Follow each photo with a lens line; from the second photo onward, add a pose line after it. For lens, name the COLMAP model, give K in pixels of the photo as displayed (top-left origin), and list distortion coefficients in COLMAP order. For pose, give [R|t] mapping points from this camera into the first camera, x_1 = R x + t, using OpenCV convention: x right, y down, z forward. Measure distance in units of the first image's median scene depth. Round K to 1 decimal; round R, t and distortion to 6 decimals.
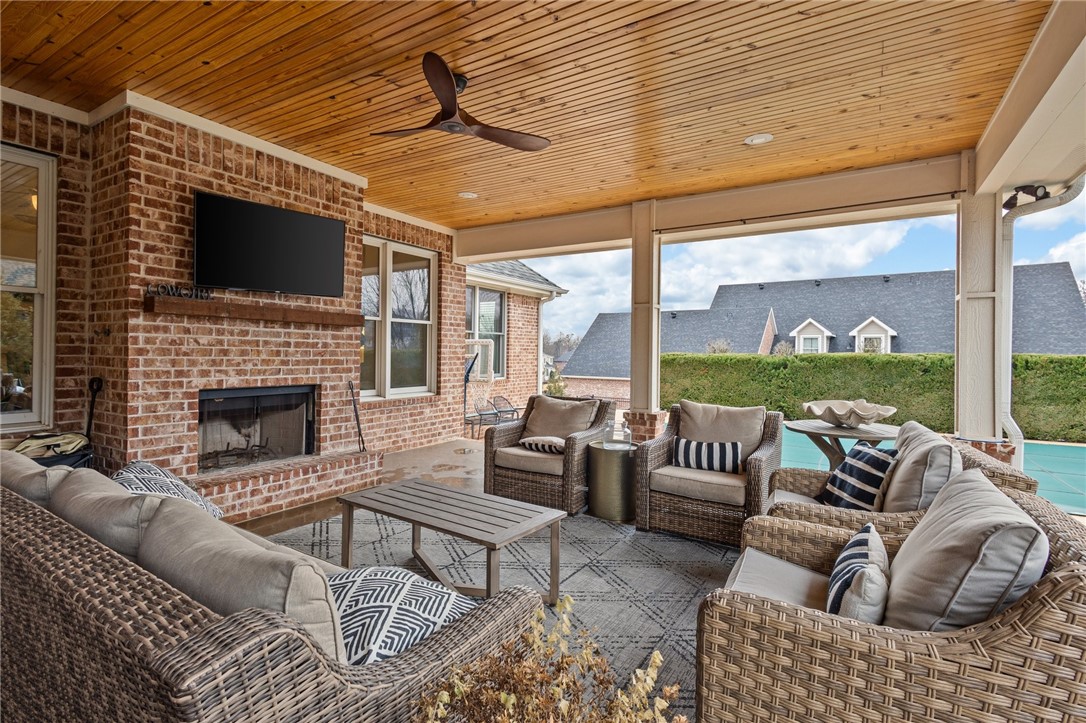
lens RADIAL K [[516.6, 0, 543.0], [0, 516.6, 361.5], [0, 0, 1]] dist [0.004443, 0.000791]
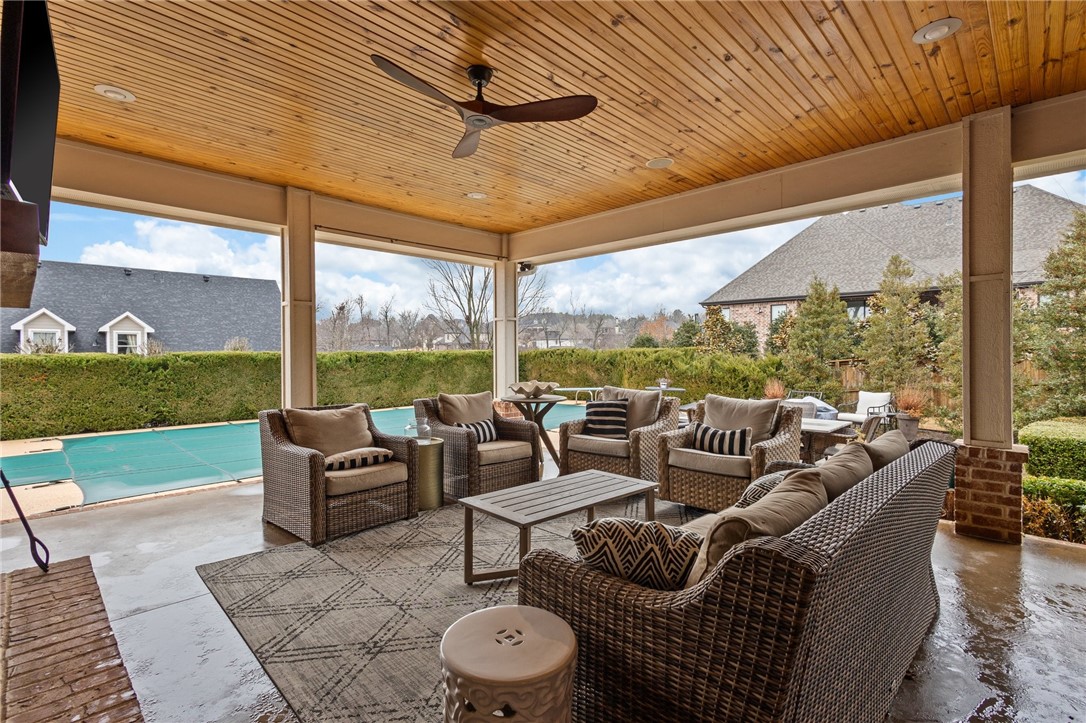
lens RADIAL K [[505.4, 0, 543.0], [0, 505.4, 361.5], [0, 0, 1]] dist [0.013206, 0.000014]
pose [[0.219964, -0.027917, 0.975109, -0.281847], [0.021594, 0.999485, 0.023744, -0.007307], [-0.975269, 0.015833, 0.220453, 0.179801]]
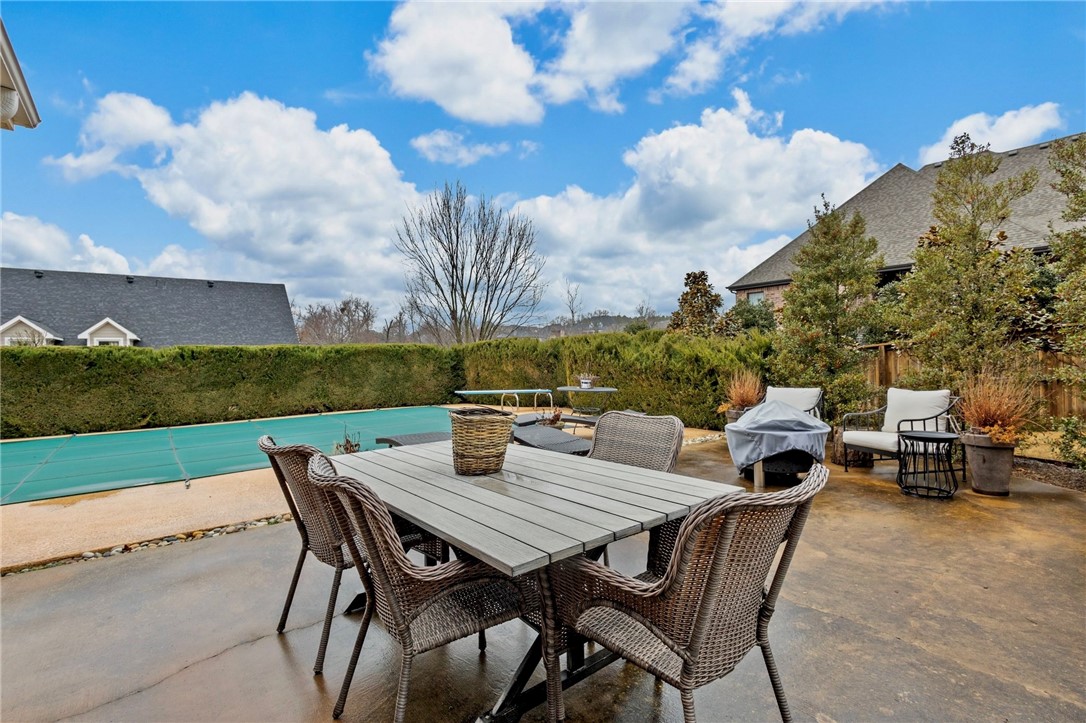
lens RADIAL K [[500.7, 0, 543.0], [0, 500.7, 361.5], [0, 0, 1]] dist [0.014140, -0.007093]
pose [[0.338753, -0.023801, 0.940574, 0.182154], [0.042555, 0.999045, 0.009954, 0.037133], [-0.939913, 0.036655, 0.339442, -0.030876]]
